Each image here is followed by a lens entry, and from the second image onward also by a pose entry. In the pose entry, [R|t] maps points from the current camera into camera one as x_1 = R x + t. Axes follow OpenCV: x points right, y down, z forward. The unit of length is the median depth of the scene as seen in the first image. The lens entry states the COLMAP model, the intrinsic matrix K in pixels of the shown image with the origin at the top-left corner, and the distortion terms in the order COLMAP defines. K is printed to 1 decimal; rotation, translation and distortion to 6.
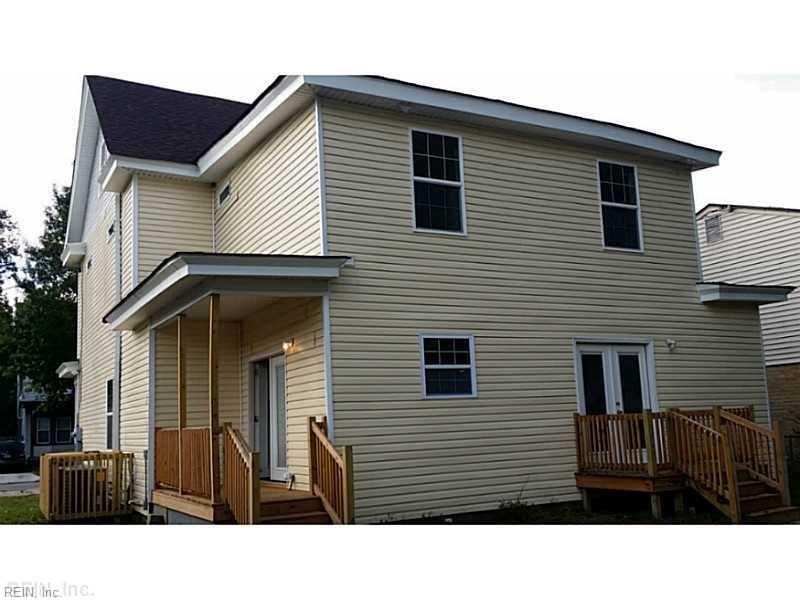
lens RADIAL K [[754.8, 0, 386.2], [0, 754.8, 319.9], [0, 0, 1]] dist [0.093894, -0.277592]
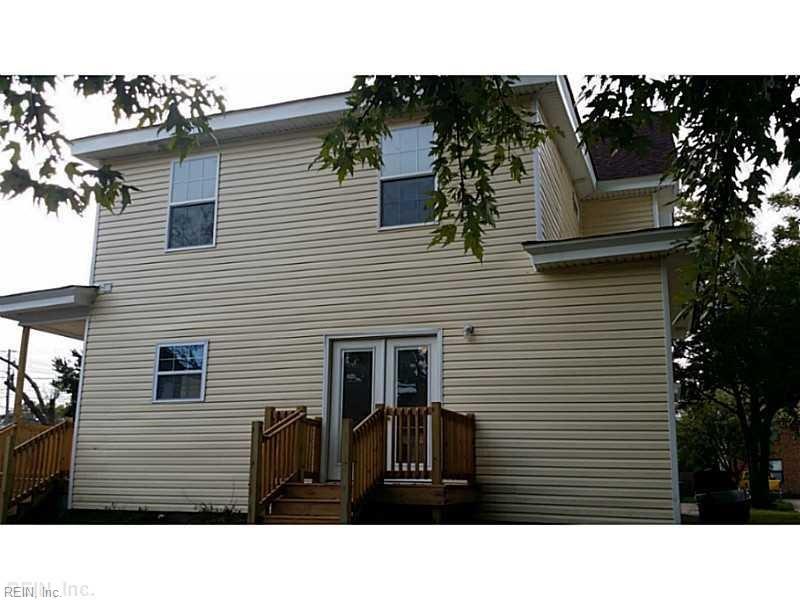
lens RADIAL K [[736.3, 0, 369.0], [0, 736.3, 289.3], [0, 0, 1]] dist [0.102892, -0.276944]
pose [[0.665734, -0.111245, -0.737851, 1.000672], [0.077773, 0.993784, -0.079660, 0.046656], [0.742125, -0.004353, 0.670247, 0.469534]]
